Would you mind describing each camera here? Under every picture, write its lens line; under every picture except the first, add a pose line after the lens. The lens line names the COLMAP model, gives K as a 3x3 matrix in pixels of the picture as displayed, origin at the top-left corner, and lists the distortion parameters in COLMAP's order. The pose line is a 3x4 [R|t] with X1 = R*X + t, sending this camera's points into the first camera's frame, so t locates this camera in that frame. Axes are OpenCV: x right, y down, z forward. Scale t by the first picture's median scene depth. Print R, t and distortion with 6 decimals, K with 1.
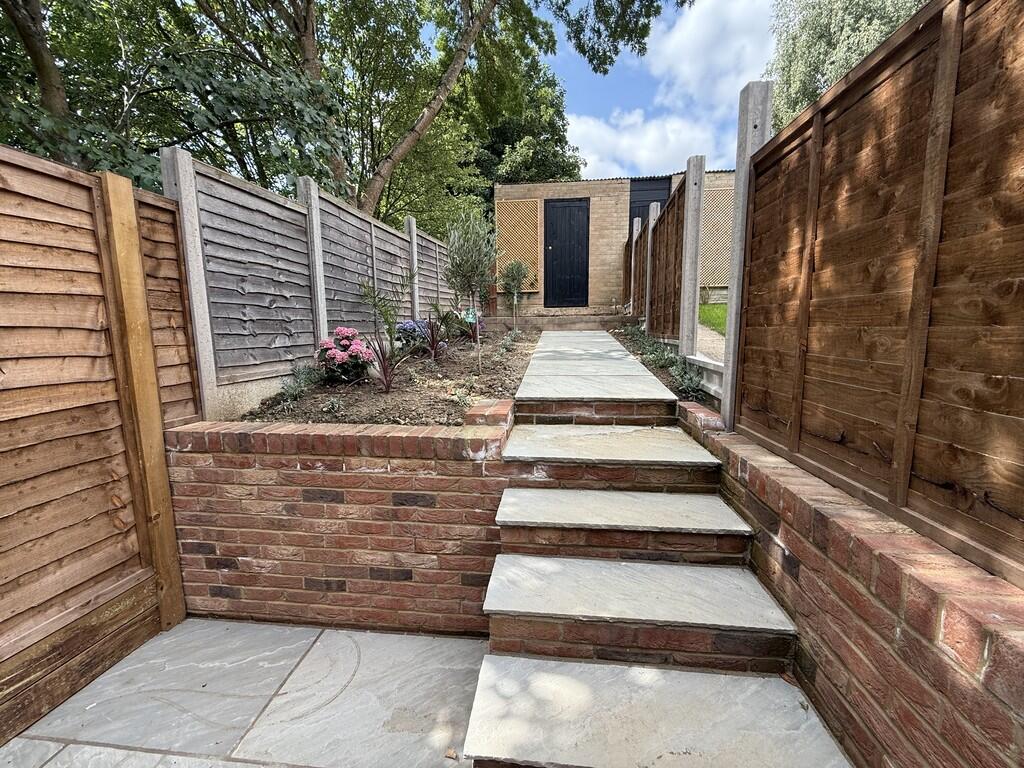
lens RADIAL K [[409.7, 0, 511.8], [0, 409.7, 388.2], [0, 0, 1]] dist [-0.003630, 0.000052]
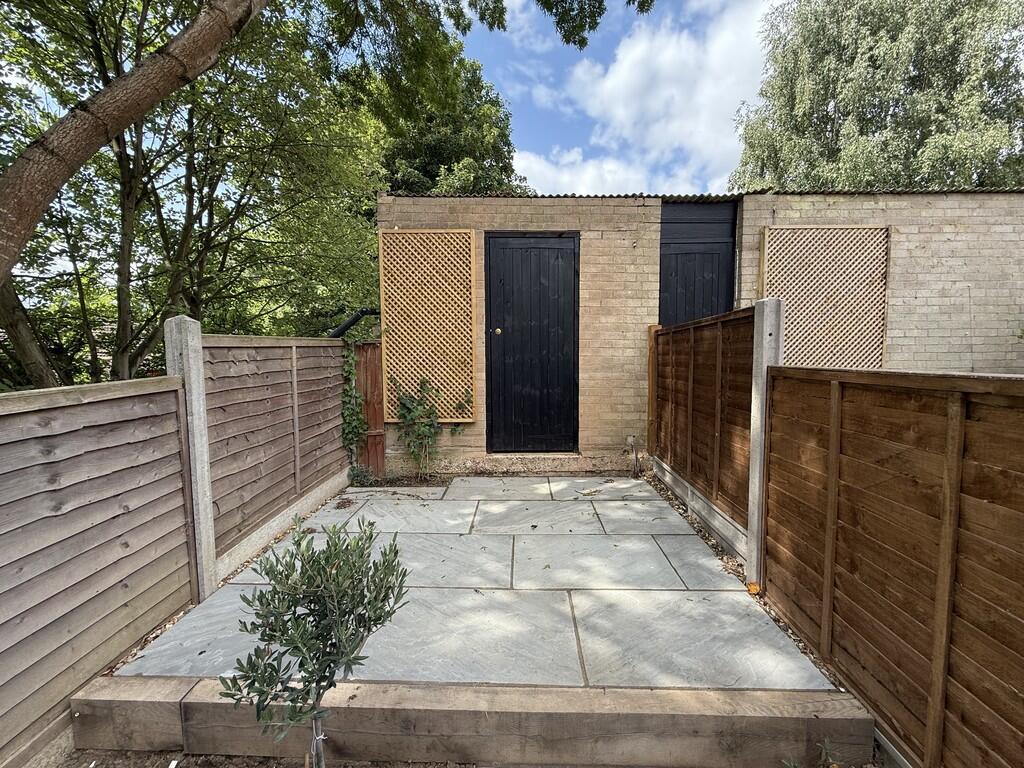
lens RADIAL K [[409.7, 0, 514.2], [0, 409.7, 378.4], [0, 0, 1]] dist [-0.003630, 0.000052]
pose [[0.990292, -0.000125, 0.139001, 0.044749], [0.010826, 0.997031, -0.076233, -0.245553], [-0.138579, 0.076998, 0.987354, 0.521932]]
